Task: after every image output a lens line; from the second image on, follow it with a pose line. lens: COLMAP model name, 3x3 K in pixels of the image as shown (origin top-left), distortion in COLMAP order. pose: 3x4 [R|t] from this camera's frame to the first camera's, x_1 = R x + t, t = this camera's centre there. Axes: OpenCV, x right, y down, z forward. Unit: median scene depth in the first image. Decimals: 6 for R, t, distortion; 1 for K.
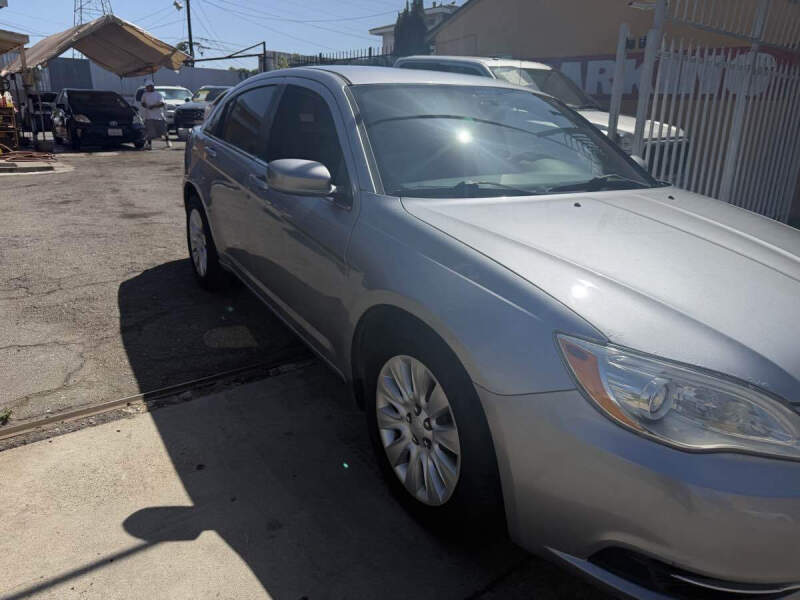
lens RADIAL K [[558.4, 0, 397.9], [0, 558.4, 314.3], [0, 0, 1]] dist [0.001406, -0.002492]
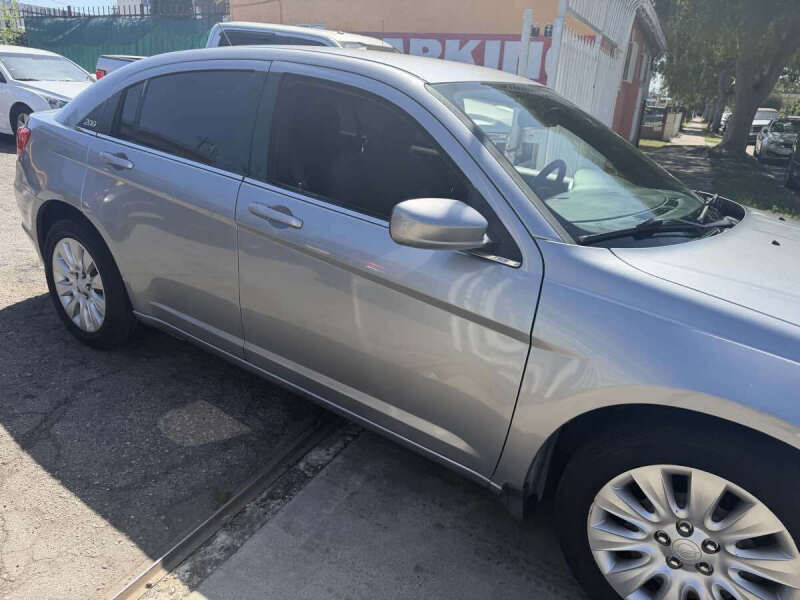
lens RADIAL K [[563.7, 0, 377.0], [0, 563.7, 311.6], [0, 0, 1]] dist [0.000931, -0.001581]
pose [[0.922154, -0.121631, 0.367203, -0.371845], [0.105435, 0.992369, 0.063932, -0.136161], [-0.372177, -0.020239, 0.927941, 0.267774]]
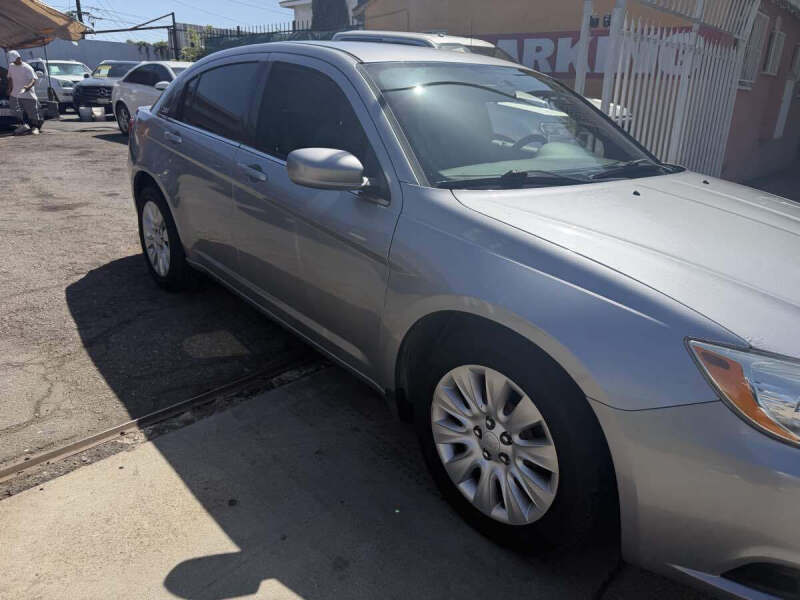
lens RADIAL K [[558.4, 0, 397.9], [0, 558.4, 314.3], [0, 0, 1]] dist [0.001406, -0.002492]
pose [[0.988566, -0.054916, 0.140430, -0.143304], [0.049844, 0.997980, 0.039391, -0.031432], [-0.142310, -0.031941, 0.989307, 0.071353]]
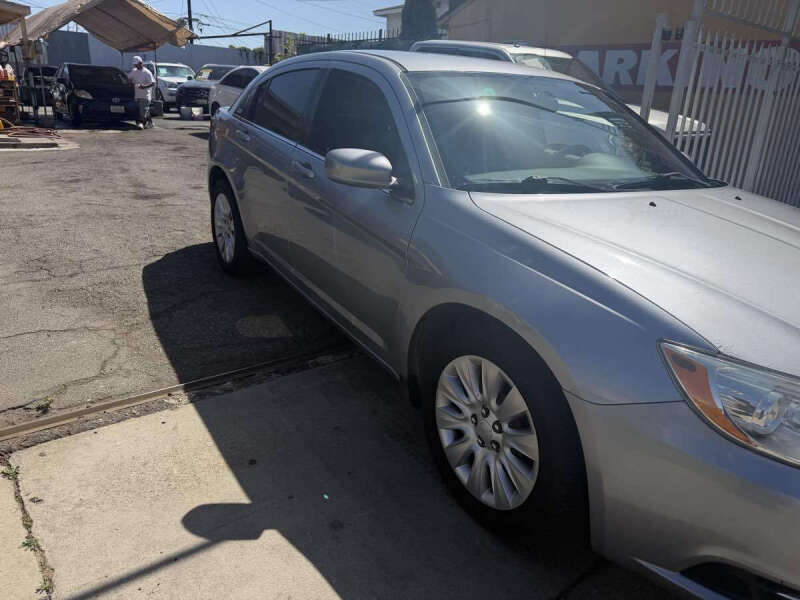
lens RADIAL K [[554.9, 0, 396.4], [0, 554.9, 316.7], [0, 0, 1]] dist [0.008282, -0.007336]
pose [[0.999659, 0.023699, 0.010938, -0.082498], [-0.024024, 0.999241, 0.030666, -0.012964], [-0.010203, -0.030918, 0.999470, 0.020902]]
